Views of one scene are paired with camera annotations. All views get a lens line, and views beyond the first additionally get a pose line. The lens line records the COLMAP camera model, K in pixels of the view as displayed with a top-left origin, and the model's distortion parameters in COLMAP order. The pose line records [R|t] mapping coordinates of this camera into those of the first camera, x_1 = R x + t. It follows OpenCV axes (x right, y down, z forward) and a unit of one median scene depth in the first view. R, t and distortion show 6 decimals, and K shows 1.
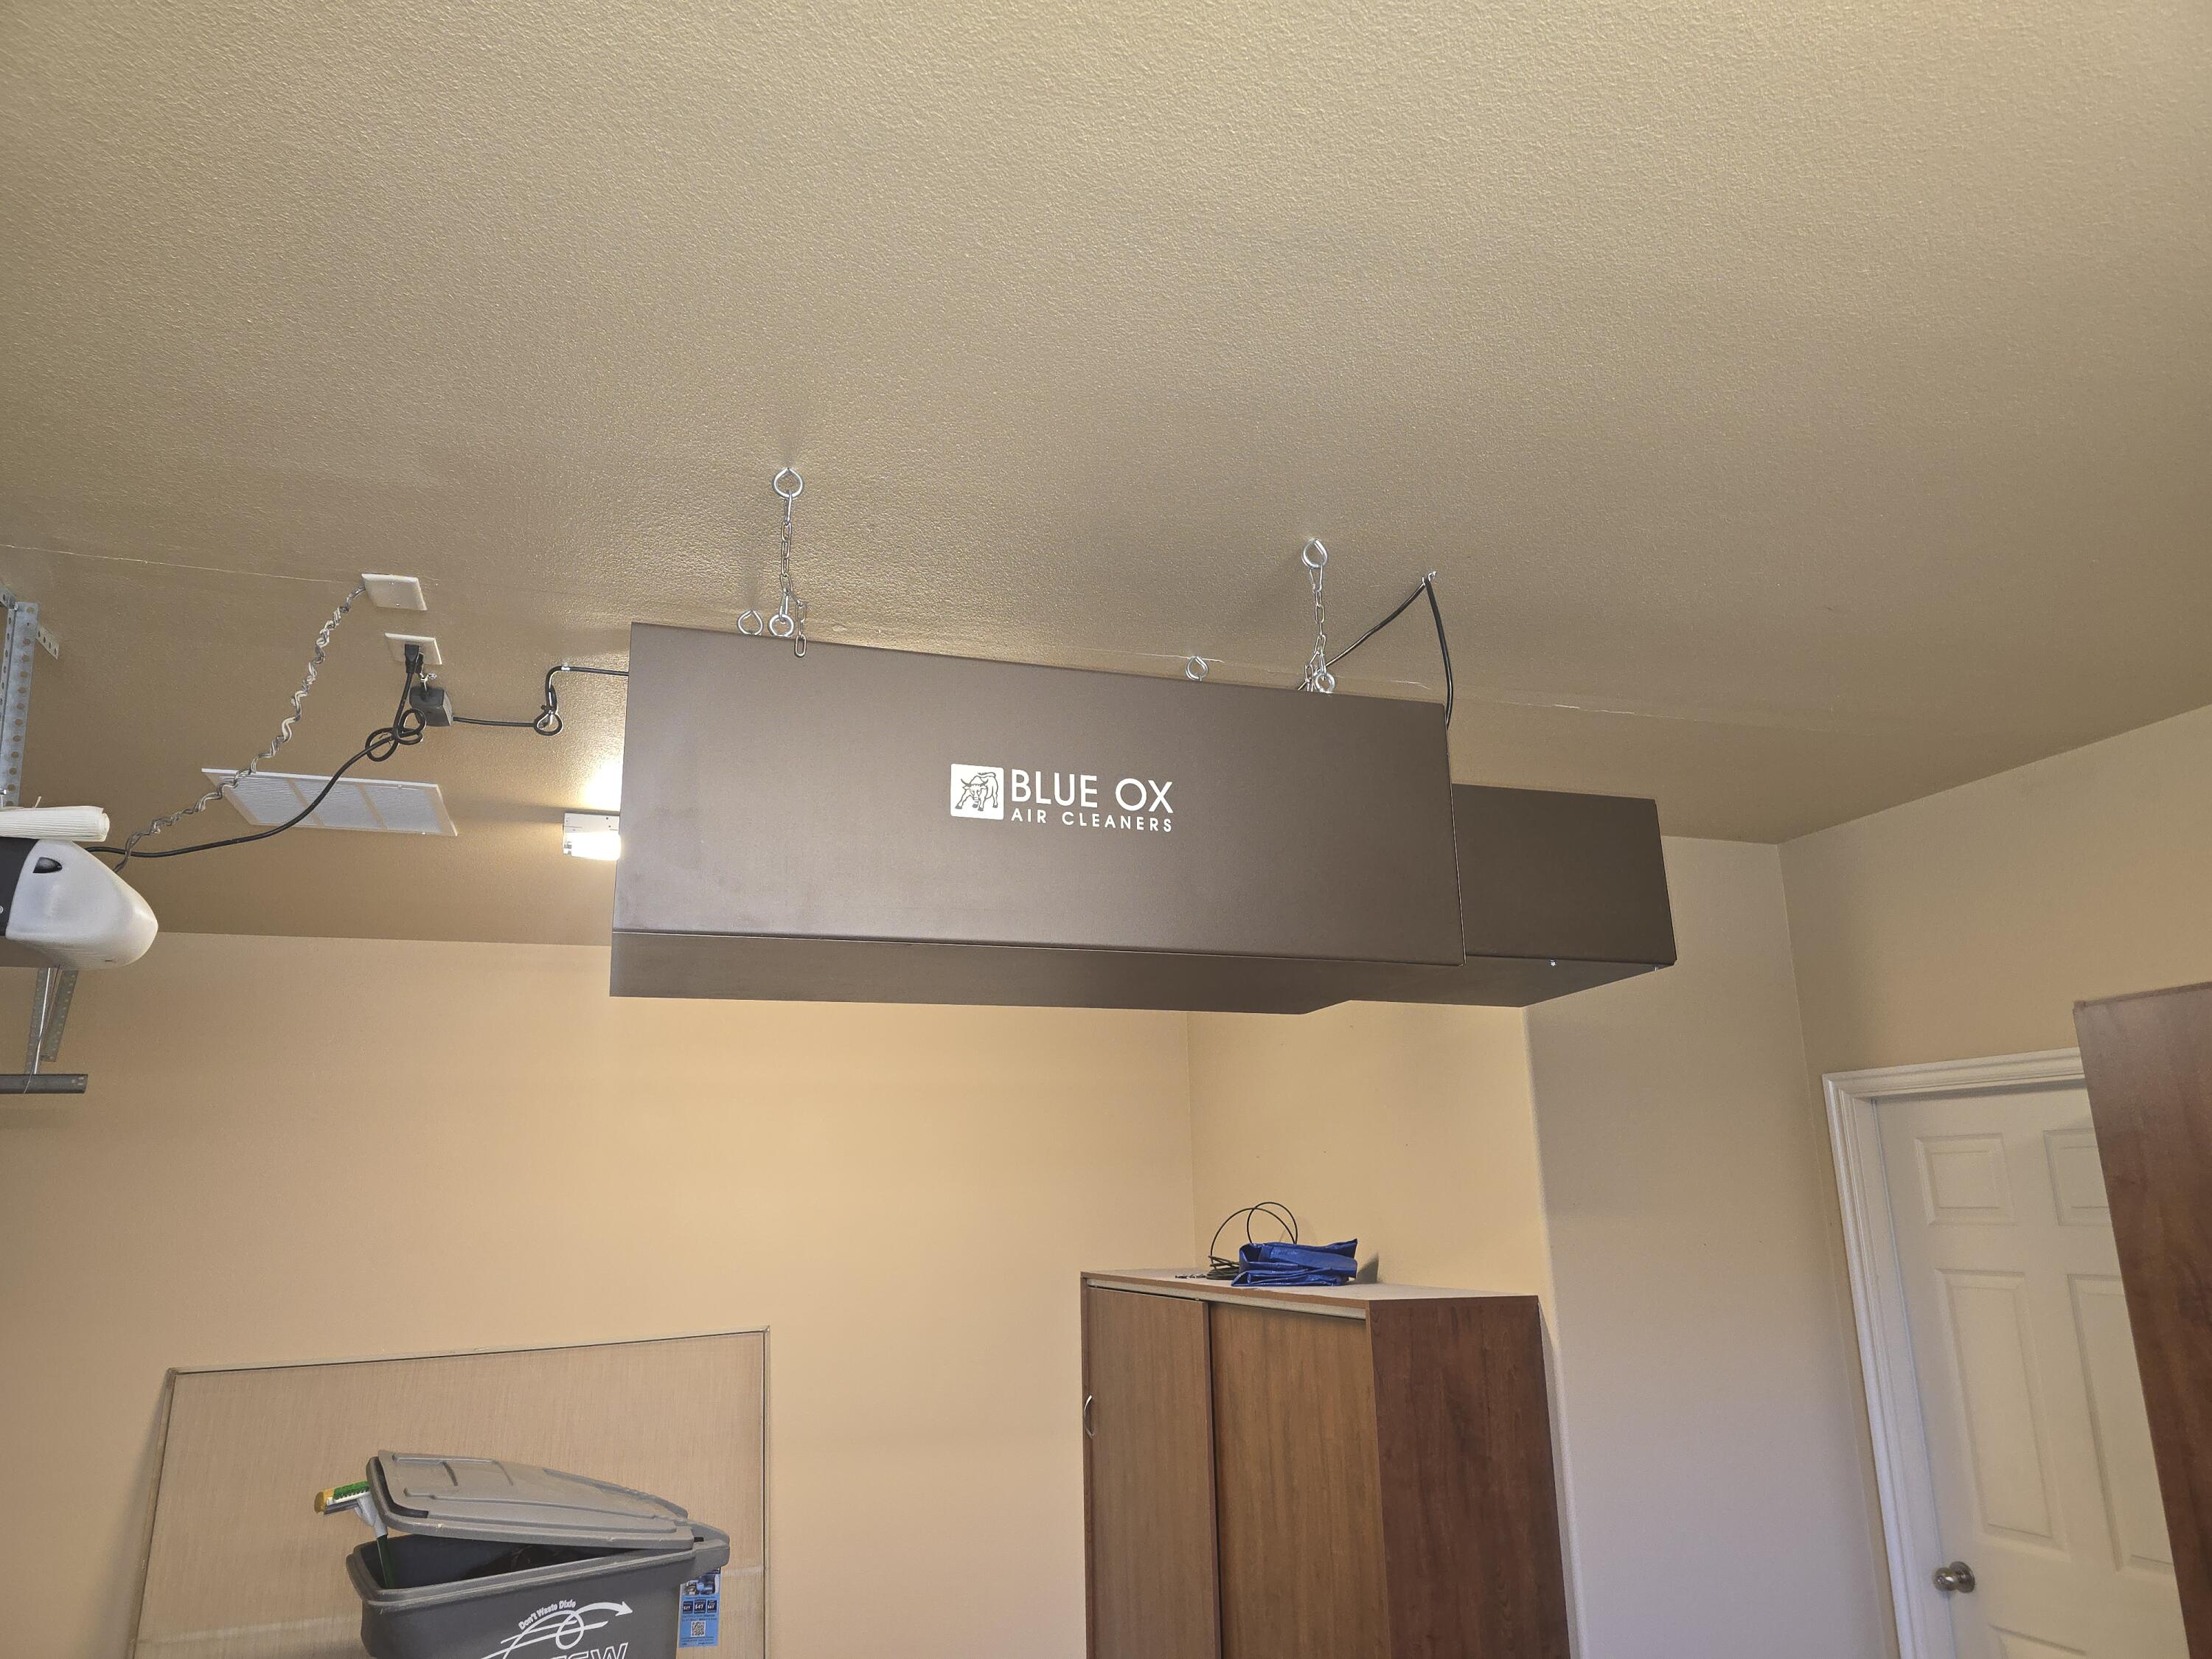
lens RADIAL K [[1504.9, 0, 1106.0], [0, 1504.9, 829.5], [0, 0, 1]] dist [0.033056, -0.019894]
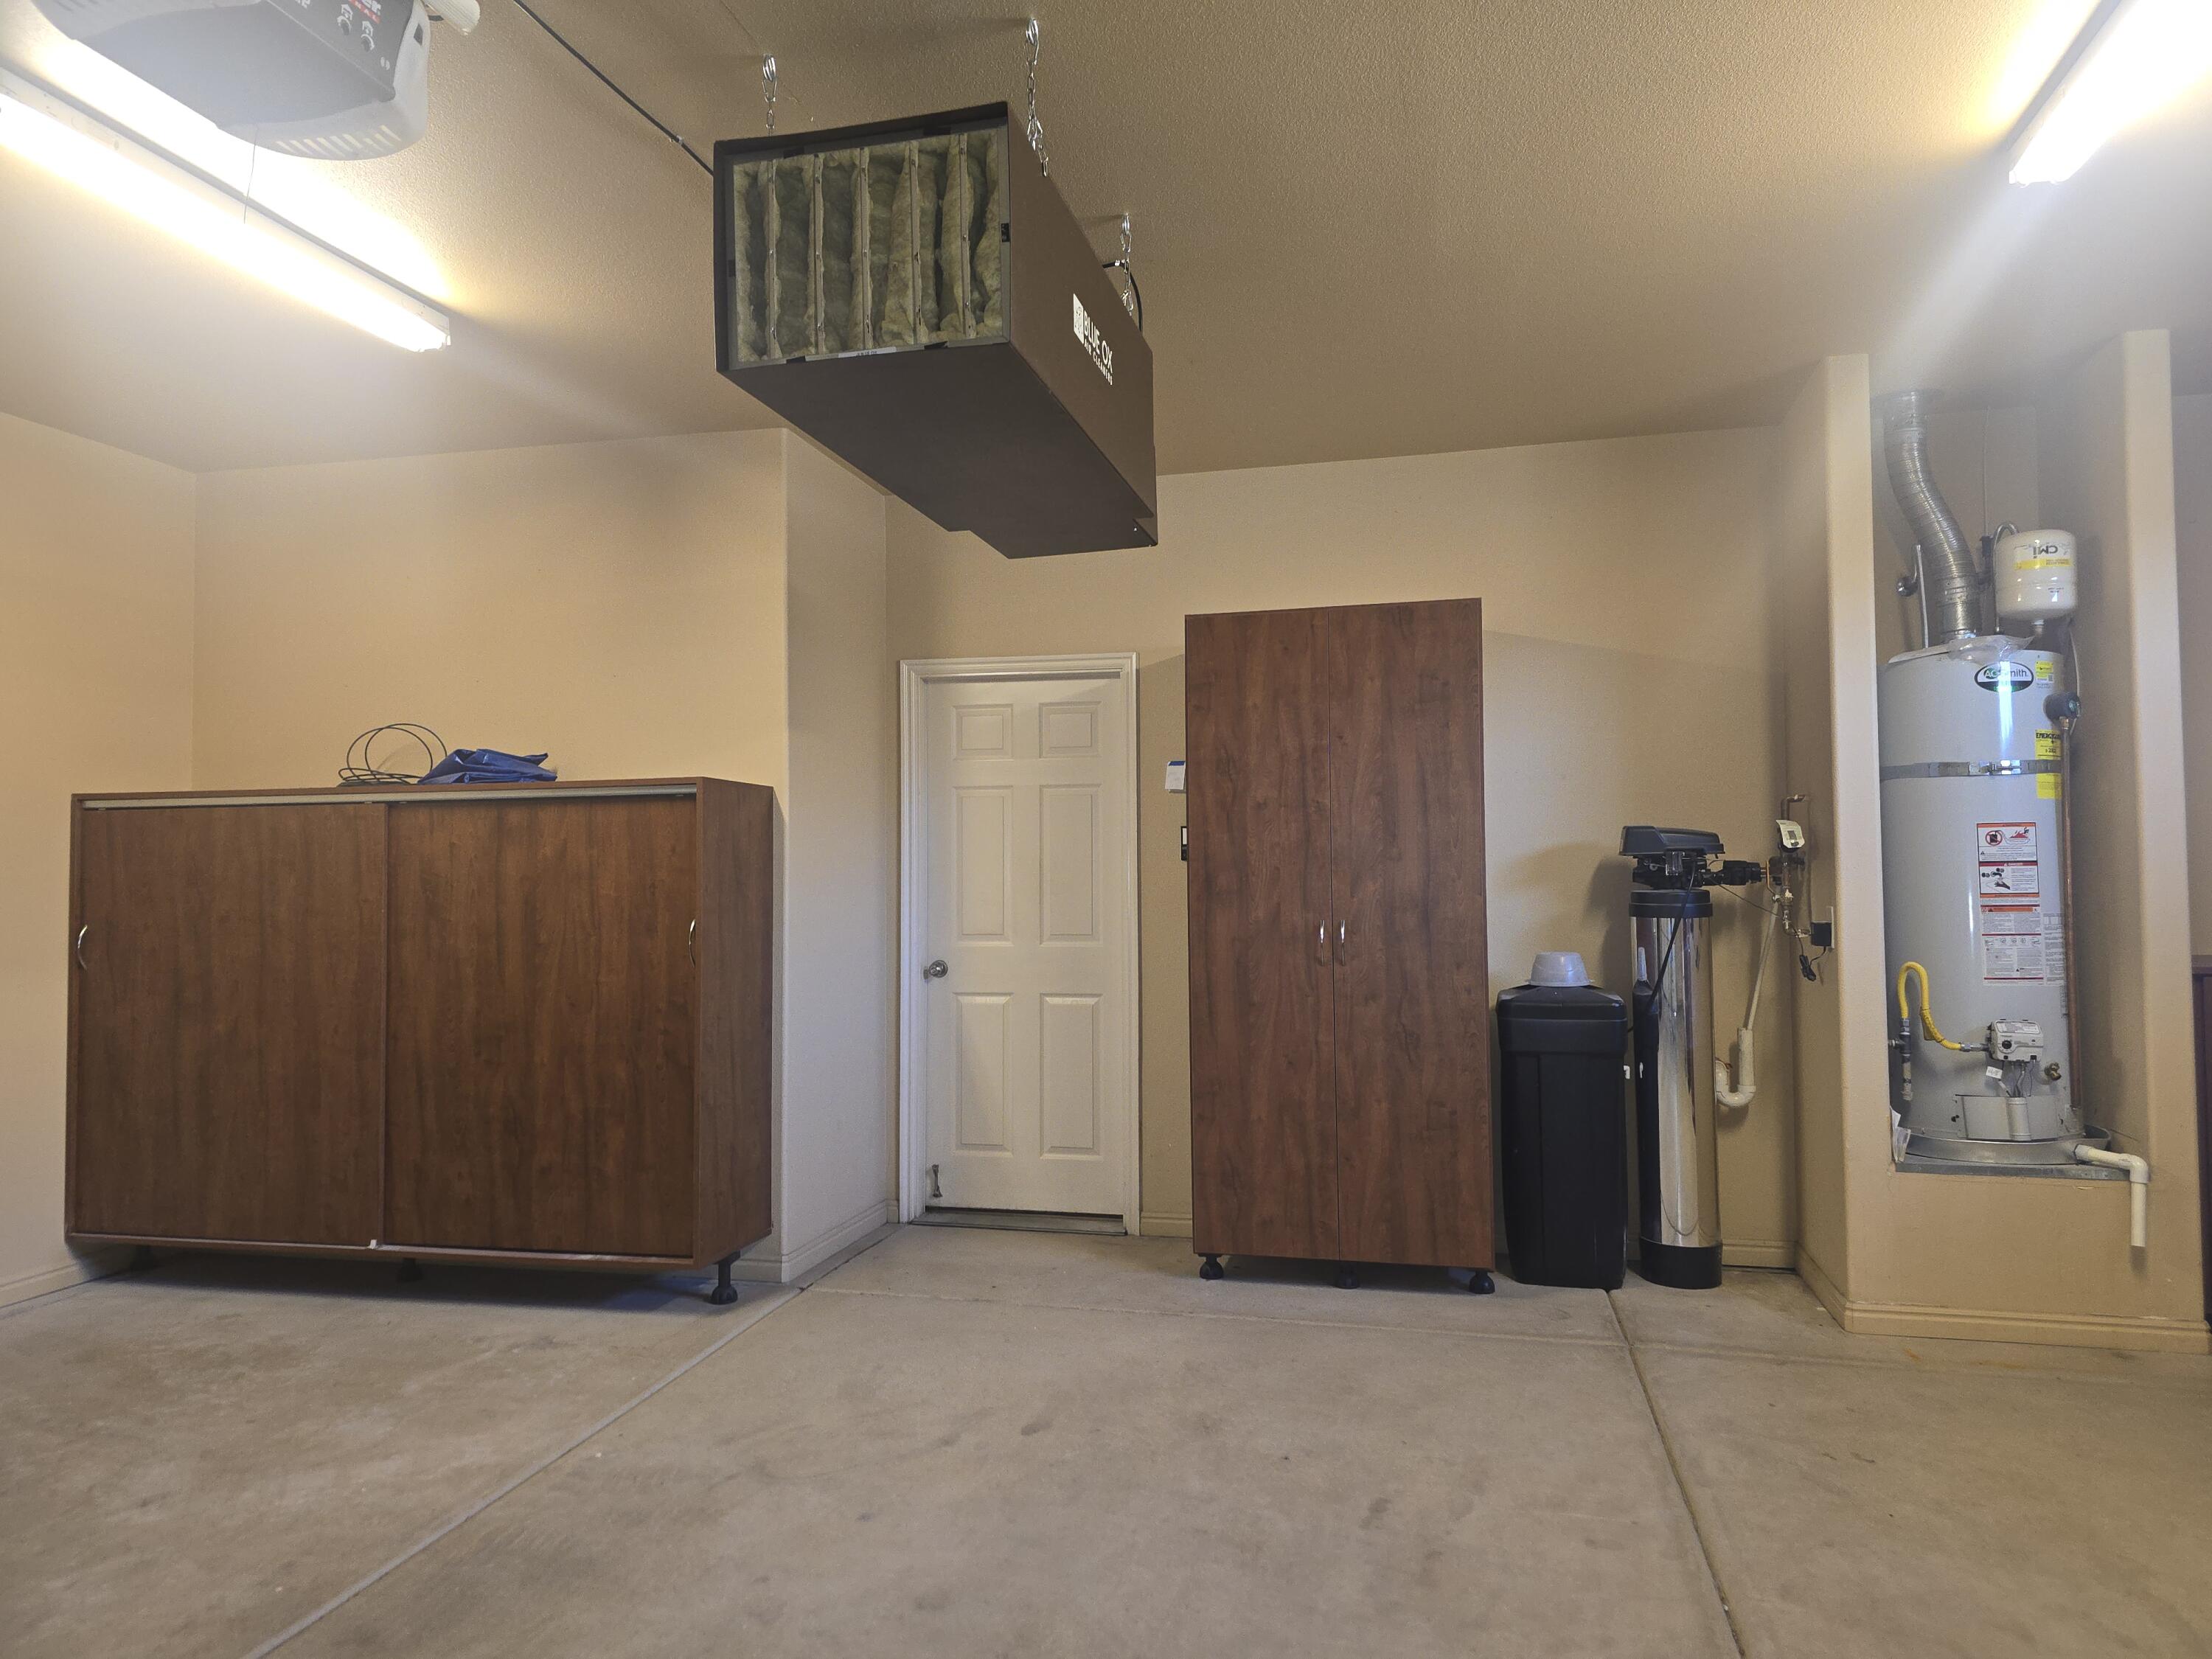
lens RADIAL K [[1504.9, 0, 1106.0], [0, 1504.9, 829.5], [0, 0, 1]] dist [0.033056, -0.019894]
pose [[0.521148, 0.043278, 0.852368, -0.699414], [-0.211852, 0.974016, 0.080074, 0.174097], [-0.826755, -0.222307, 0.516775, 0.053037]]
